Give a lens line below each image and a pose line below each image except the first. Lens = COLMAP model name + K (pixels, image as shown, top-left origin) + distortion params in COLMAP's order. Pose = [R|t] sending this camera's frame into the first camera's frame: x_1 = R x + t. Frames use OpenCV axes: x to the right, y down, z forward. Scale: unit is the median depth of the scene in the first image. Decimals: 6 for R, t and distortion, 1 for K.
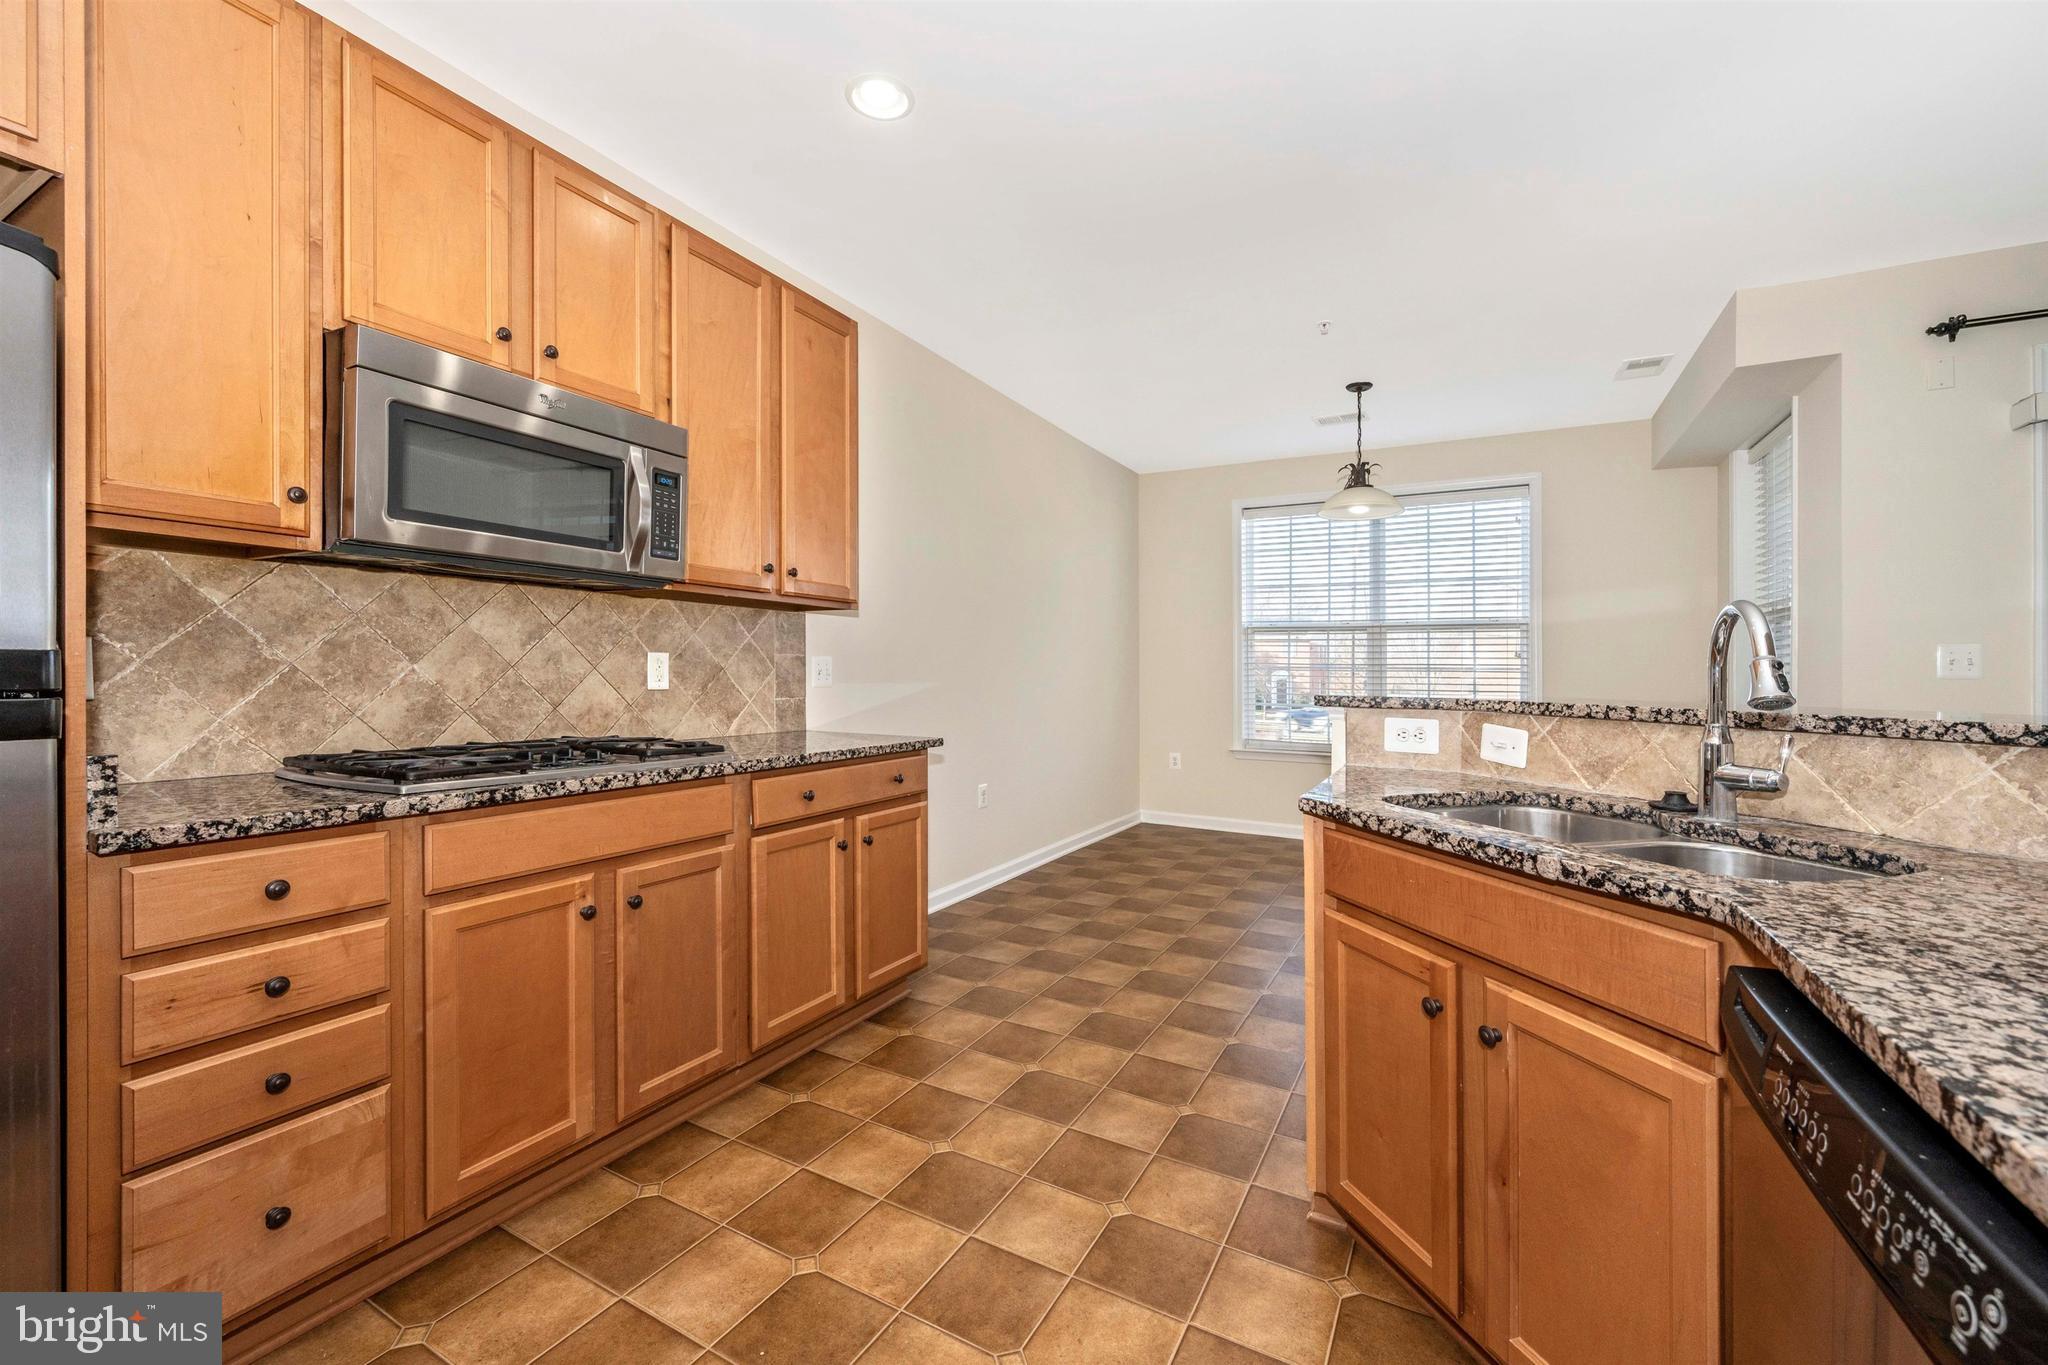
lens RADIAL K [[819.7, 0, 1022.5], [0, 819.7, 674.7], [0, 0, 1]] dist [0.000002, 0.000043]
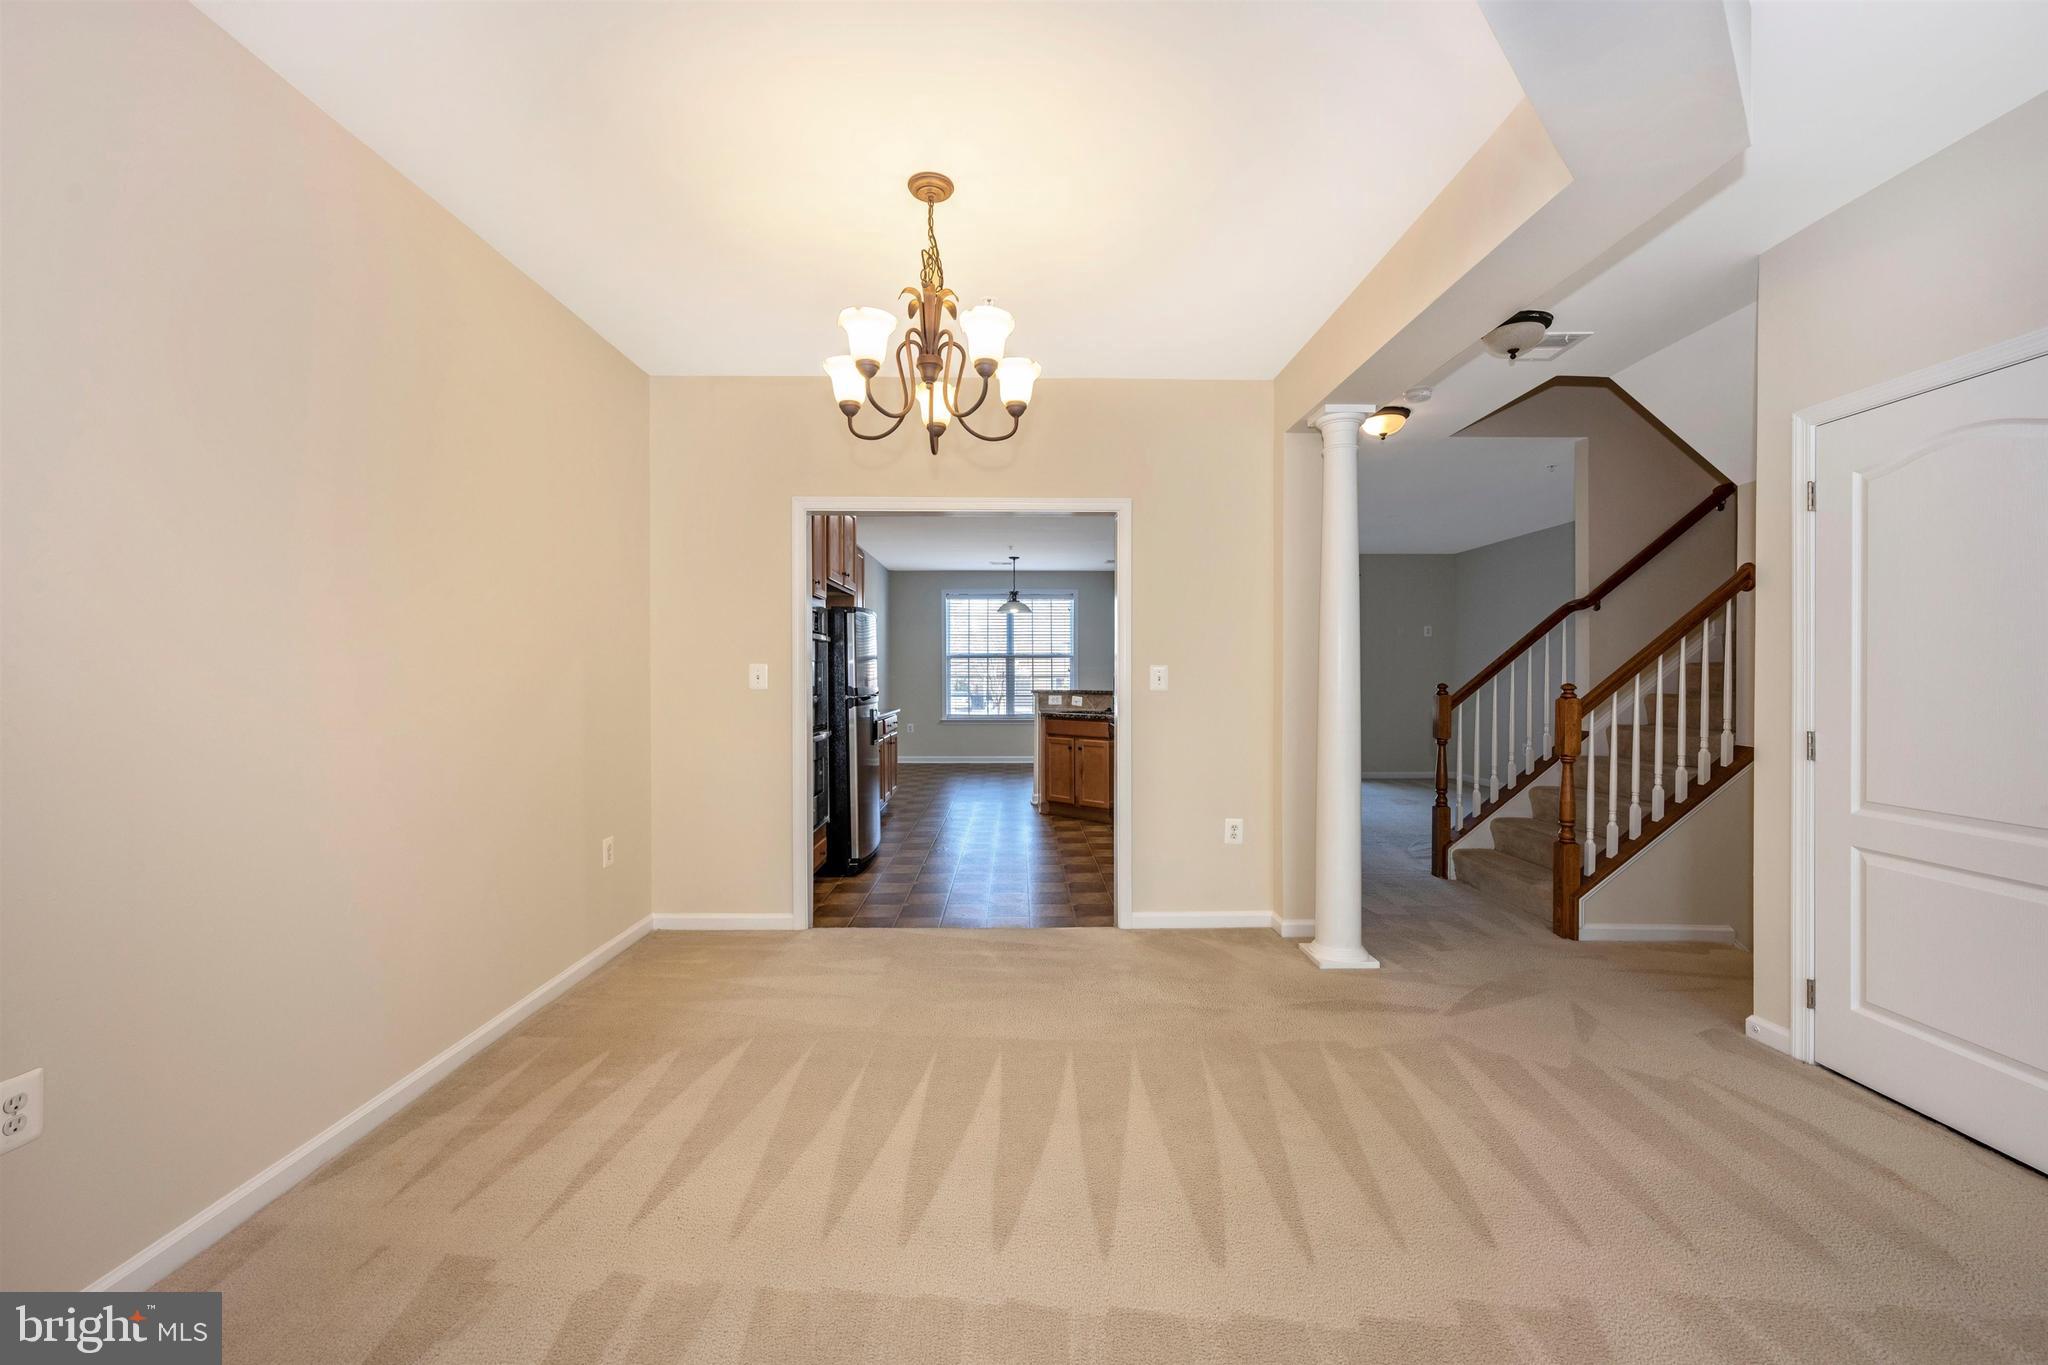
lens RADIAL K [[831.5, 0, 1027.1], [0, 831.5, 675.8], [0, 0, 1]] dist [-0.000991, -0.000213]
pose [[0.869080, -0.016471, 0.494397, -1.540077], [0.014880, 0.999864, 0.007154, -0.067202], [-0.494447, 0.001139, 0.869207, -2.277465]]
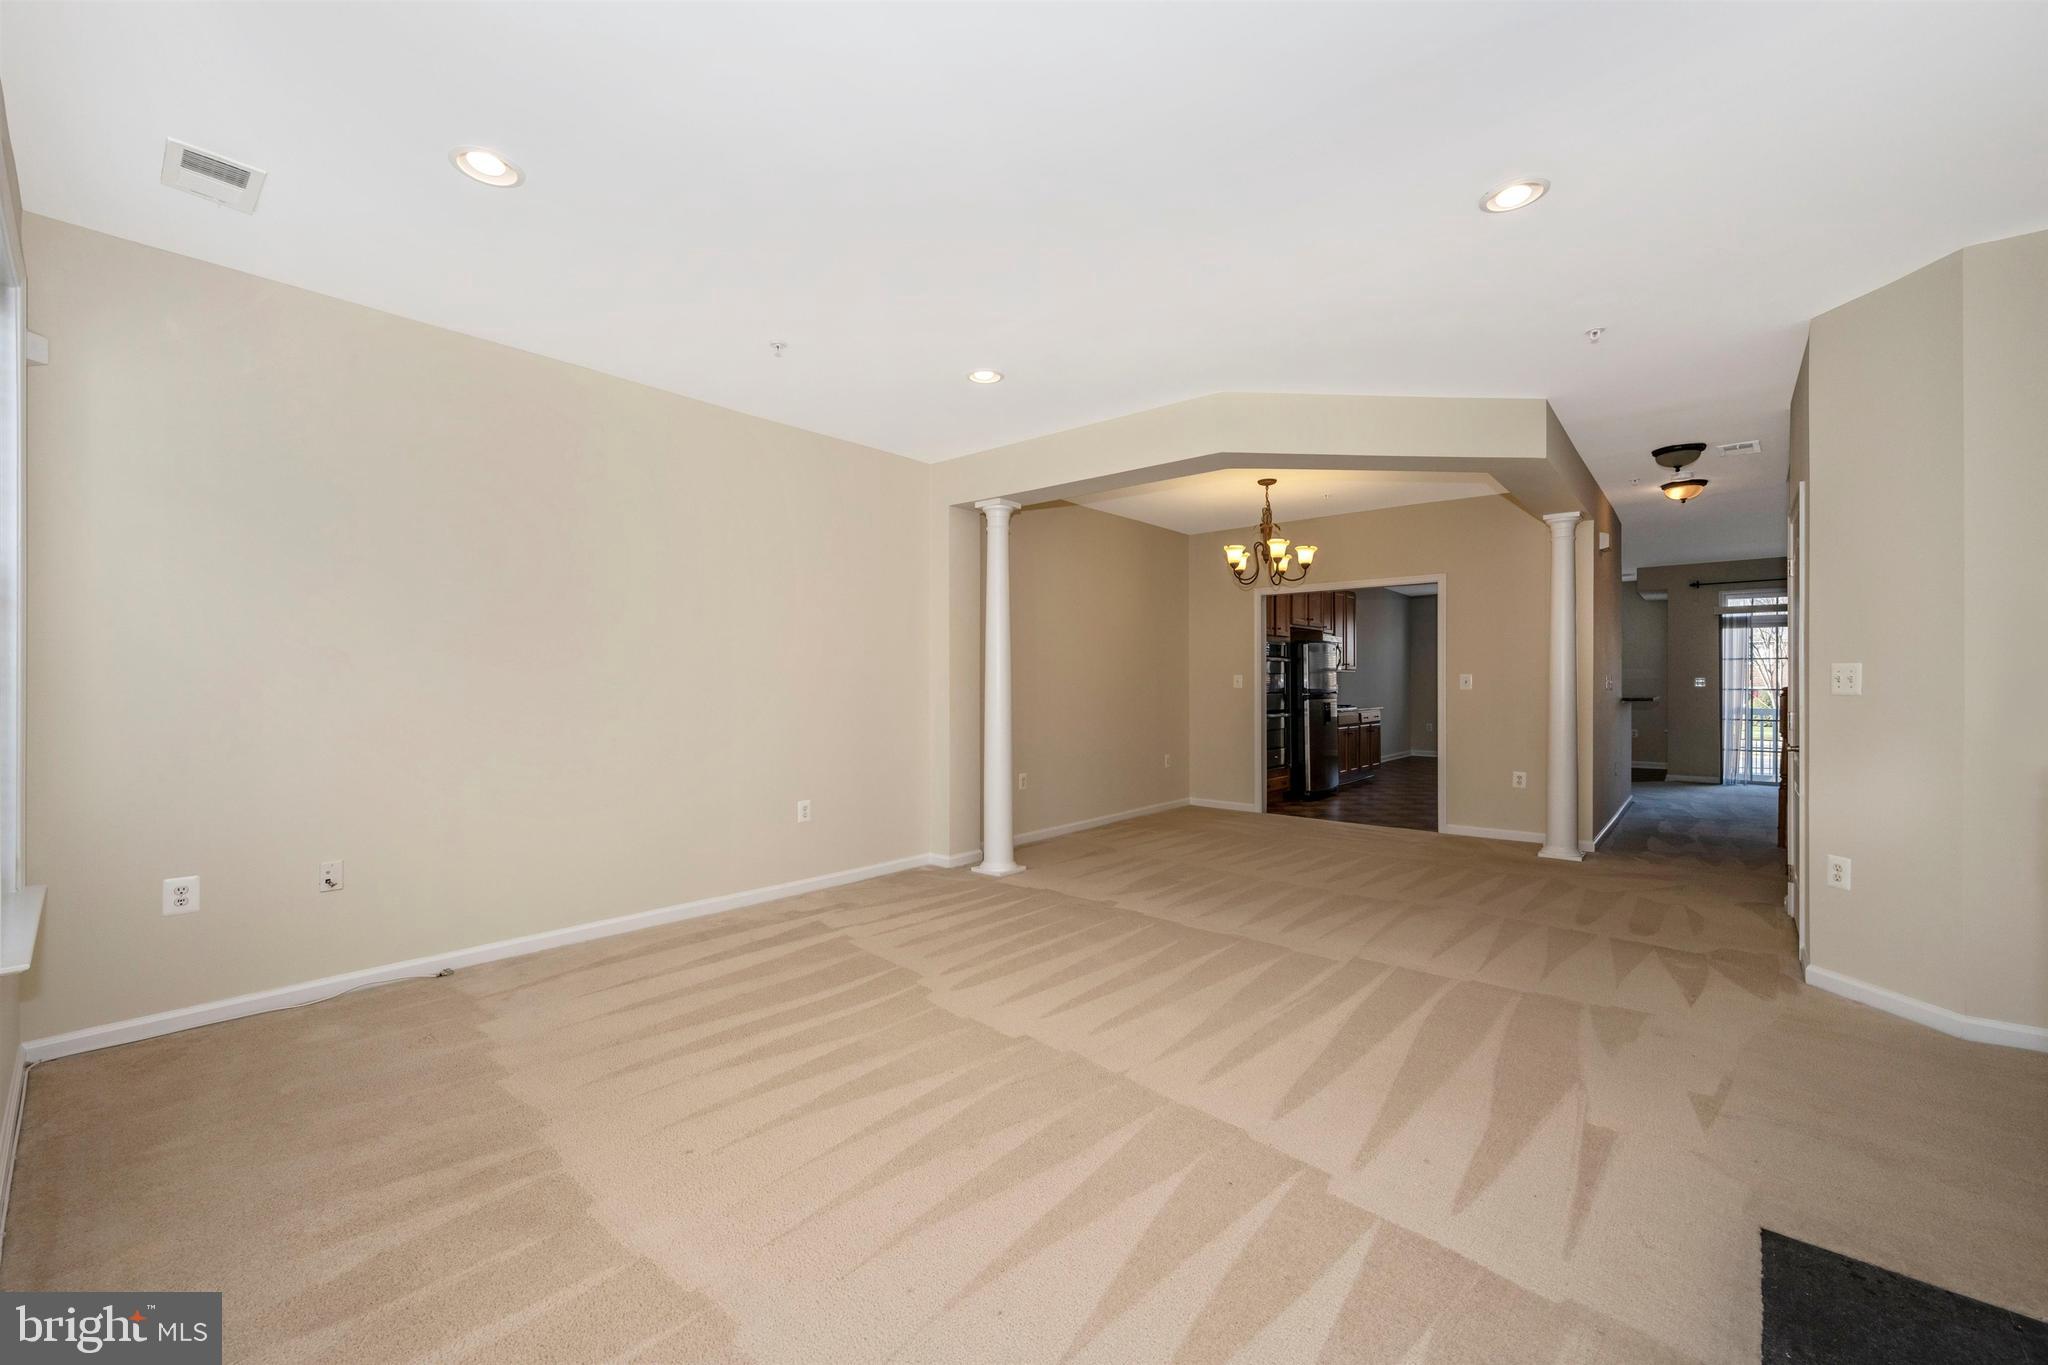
lens RADIAL K [[825.7, 0, 1023.0], [0, 825.7, 694.0], [0, 0, 1]] dist [-0.000631, -0.000107]
pose [[0.980086, -0.012944, -0.198150, -1.342077], [0.014697, 0.999865, 0.007380, -0.045341], [0.198027, -0.010146, 0.980144, -4.158073]]
